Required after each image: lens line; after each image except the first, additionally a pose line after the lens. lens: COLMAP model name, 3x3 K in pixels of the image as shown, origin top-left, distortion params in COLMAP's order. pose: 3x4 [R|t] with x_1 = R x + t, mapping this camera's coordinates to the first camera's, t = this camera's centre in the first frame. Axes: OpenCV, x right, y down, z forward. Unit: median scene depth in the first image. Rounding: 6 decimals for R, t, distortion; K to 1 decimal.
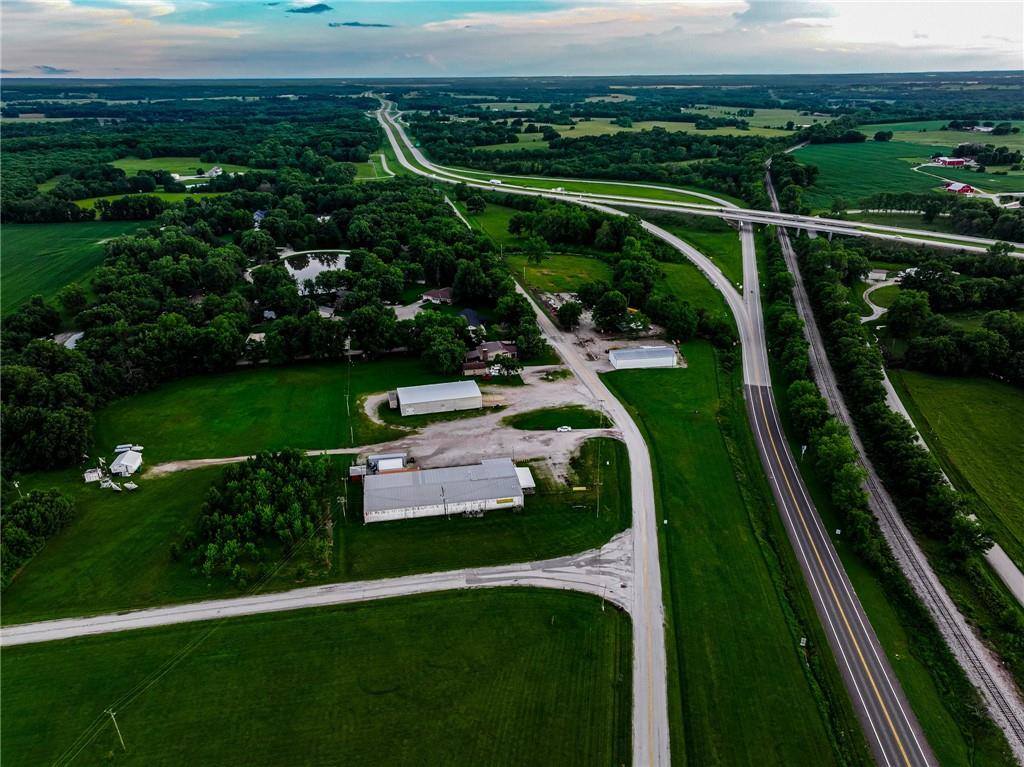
lens RADIAL K [[719.2, 0, 517.4], [0, 719.2, 380.7], [0, 0, 1]] dist [-0.002423, 0.017693]
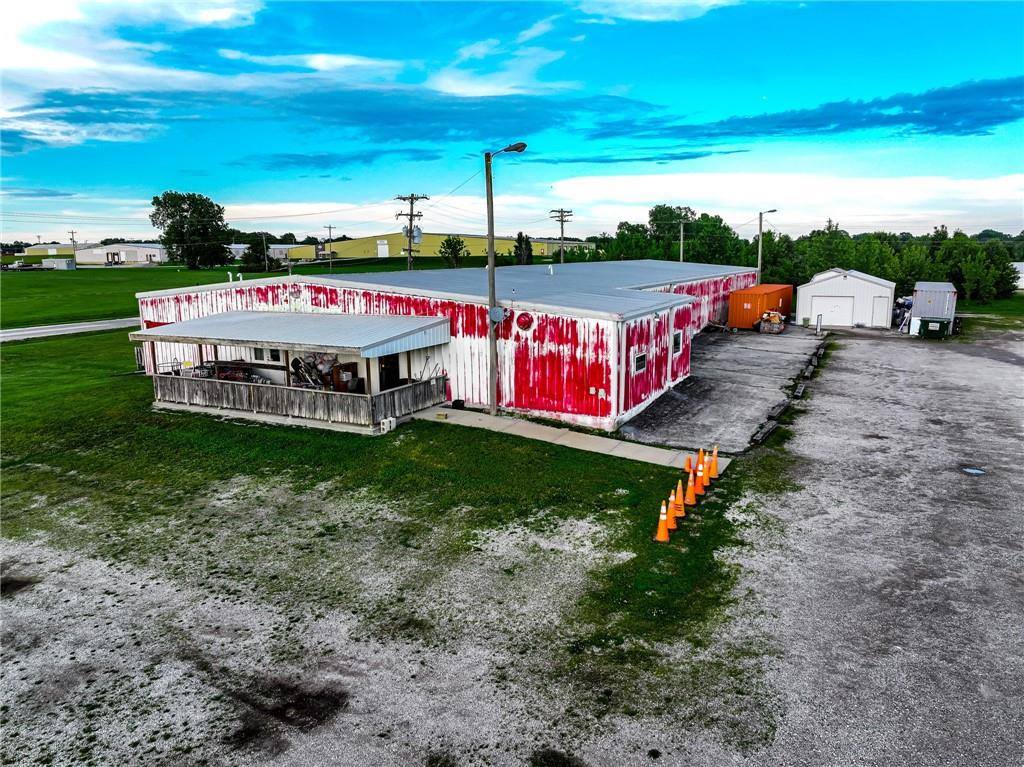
lens RADIAL K [[719.2, 0, 516.3], [0, 719.2, 386.2], [0, 0, 1]] dist [-0.002423, 0.017693]
pose [[-0.619644, 0.158288, -0.768756, 0.072472], [-0.290062, 0.863933, 0.411685, 0.076049], [0.729319, 0.478085, -0.489417, 1.009025]]
